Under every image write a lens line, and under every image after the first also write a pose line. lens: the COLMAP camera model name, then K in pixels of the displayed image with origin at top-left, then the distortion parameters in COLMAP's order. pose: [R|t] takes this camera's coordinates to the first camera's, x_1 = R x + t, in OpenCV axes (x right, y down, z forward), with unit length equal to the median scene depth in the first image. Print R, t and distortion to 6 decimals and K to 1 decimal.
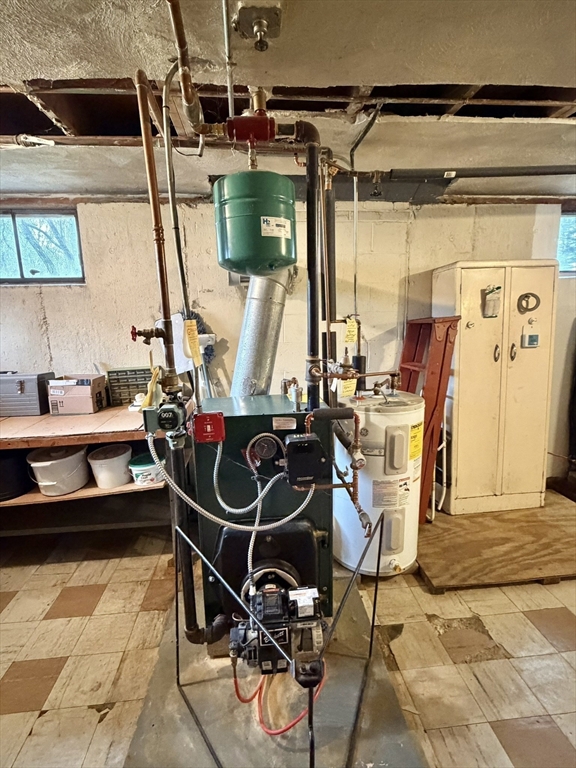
lens RADIAL K [[383.8, 0, 285.2], [0, 383.8, 380.4], [0, 0, 1]] dist [-0.006857, -0.000357]
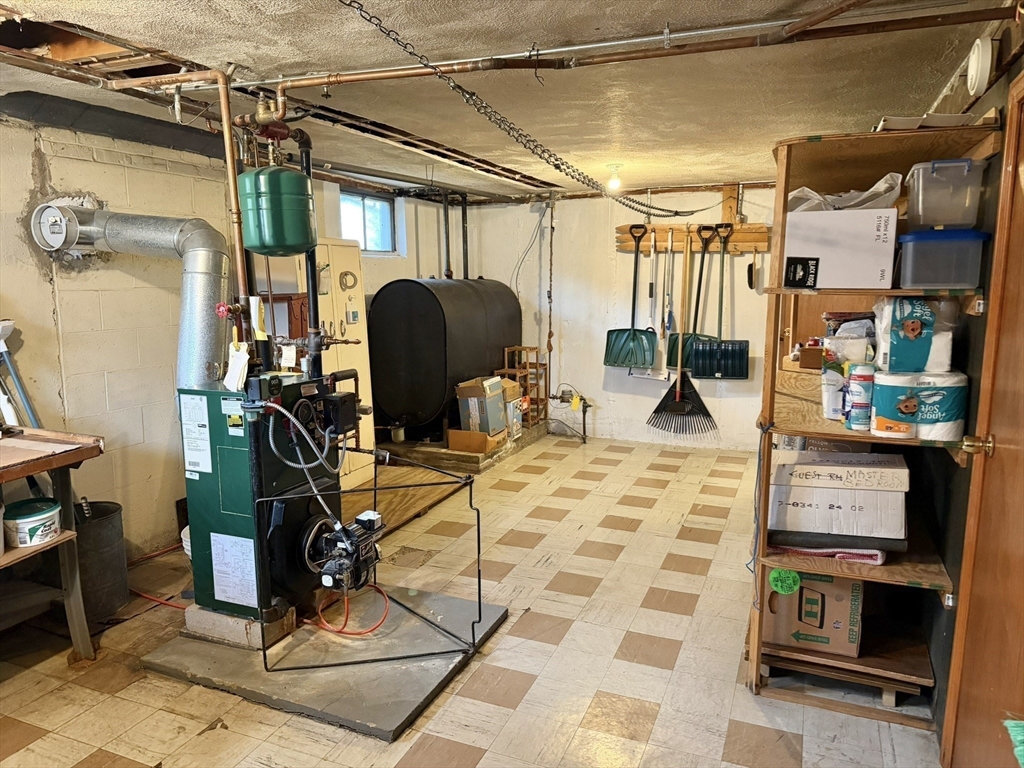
lens RADIAL K [[719.8, 0, 512.2], [0, 719.8, 385.4], [0, 0, 1]] dist [0.004202, -0.000073]
pose [[0.465439, -0.109664, 0.878260, -1.089595], [0.141555, 0.988745, 0.048442, 0.057323], [-0.873687, 0.101775, 0.475724, -0.353618]]
